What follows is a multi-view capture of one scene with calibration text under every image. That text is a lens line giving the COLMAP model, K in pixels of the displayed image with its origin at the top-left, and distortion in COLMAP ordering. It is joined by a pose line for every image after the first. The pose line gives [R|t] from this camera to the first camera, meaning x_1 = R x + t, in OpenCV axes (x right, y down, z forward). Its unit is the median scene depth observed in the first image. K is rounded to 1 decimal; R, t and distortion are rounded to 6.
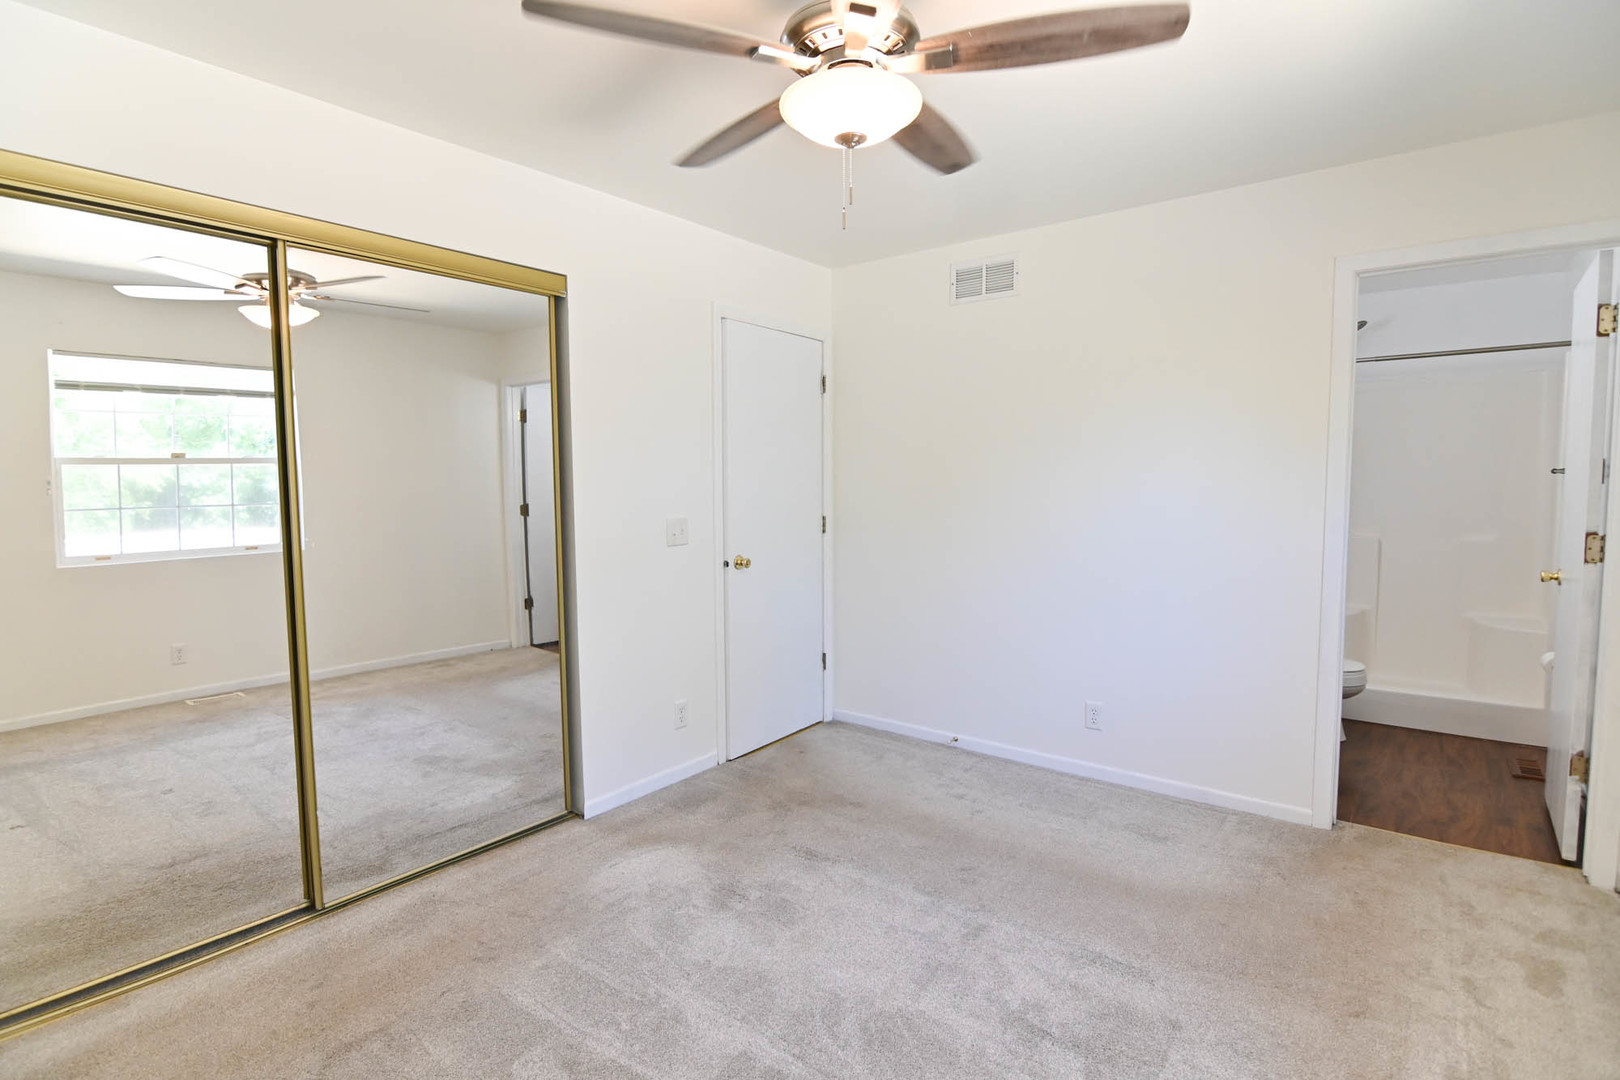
lens RADIAL K [[791.3, 0, 789.6], [0, 791.3, 539.5], [0, 0, 1]] dist [-0.010699, -0.009511]
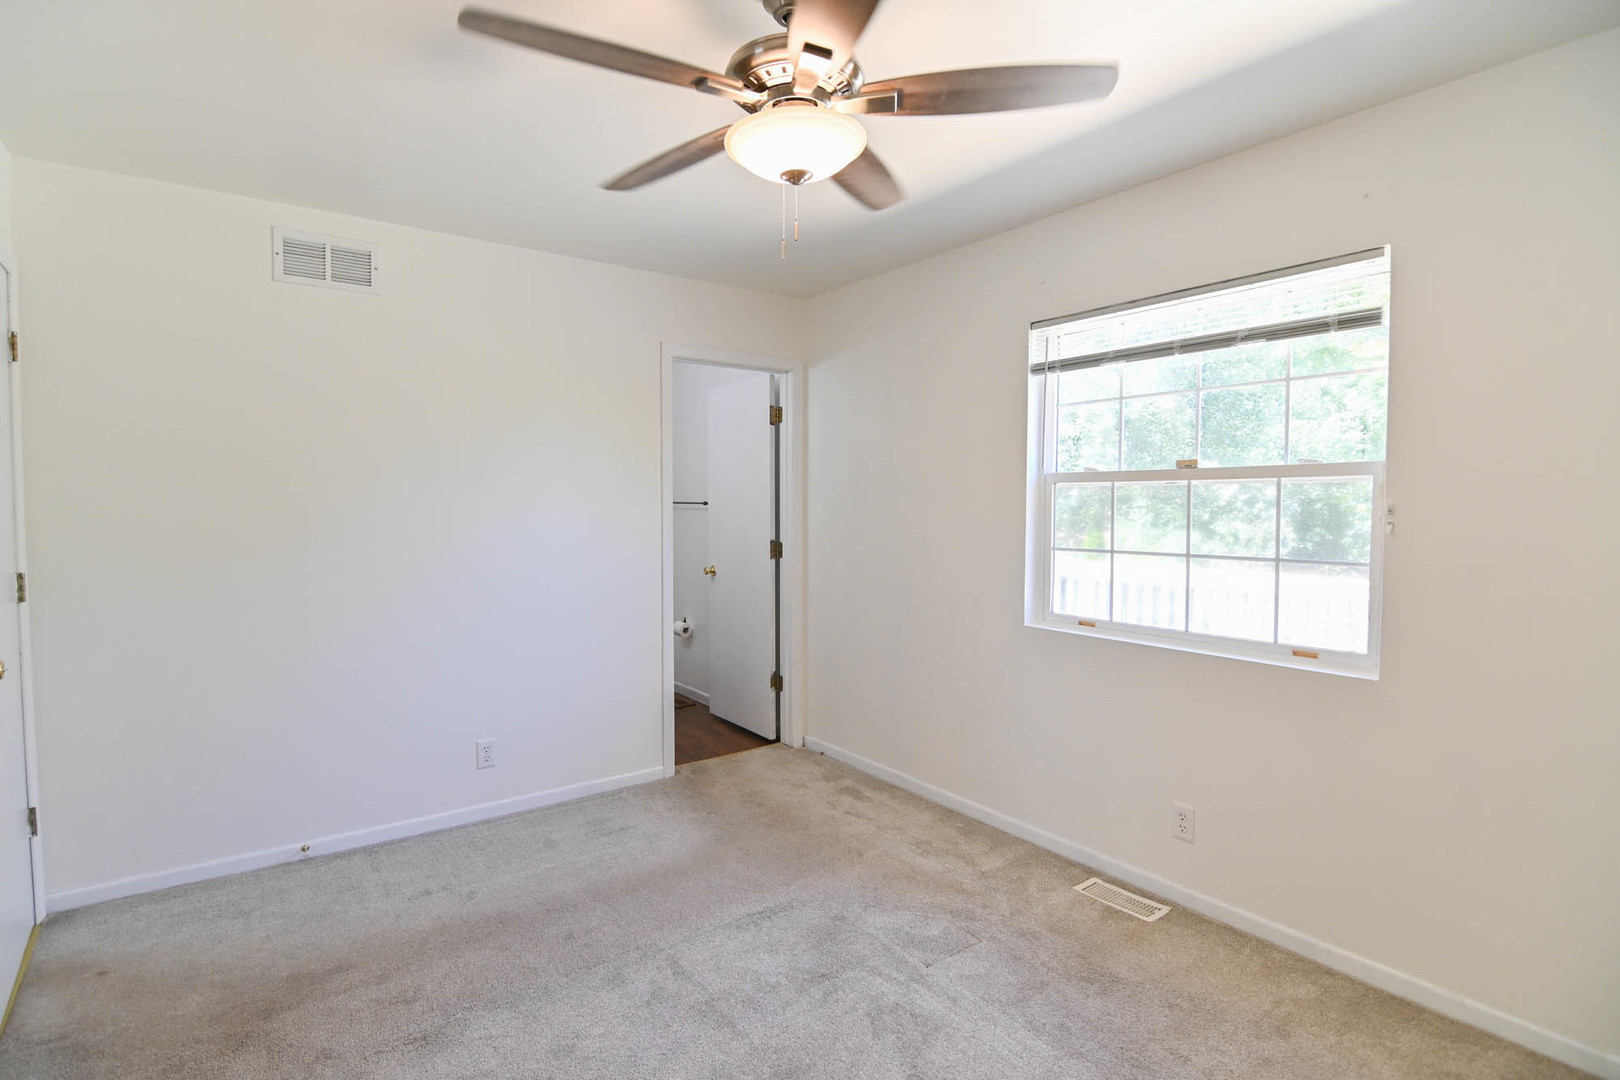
lens RADIAL K [[783.3, 0, 795.4], [0, 783.3, 536.4], [0, 0, 1]] dist [-0.002993, -0.010493]
pose [[0.262930, -0.034878, 0.964184, -0.461321], [0.072133, 0.997260, 0.016404, -0.032324], [-0.962115, 0.065237, 0.264726, 0.392851]]
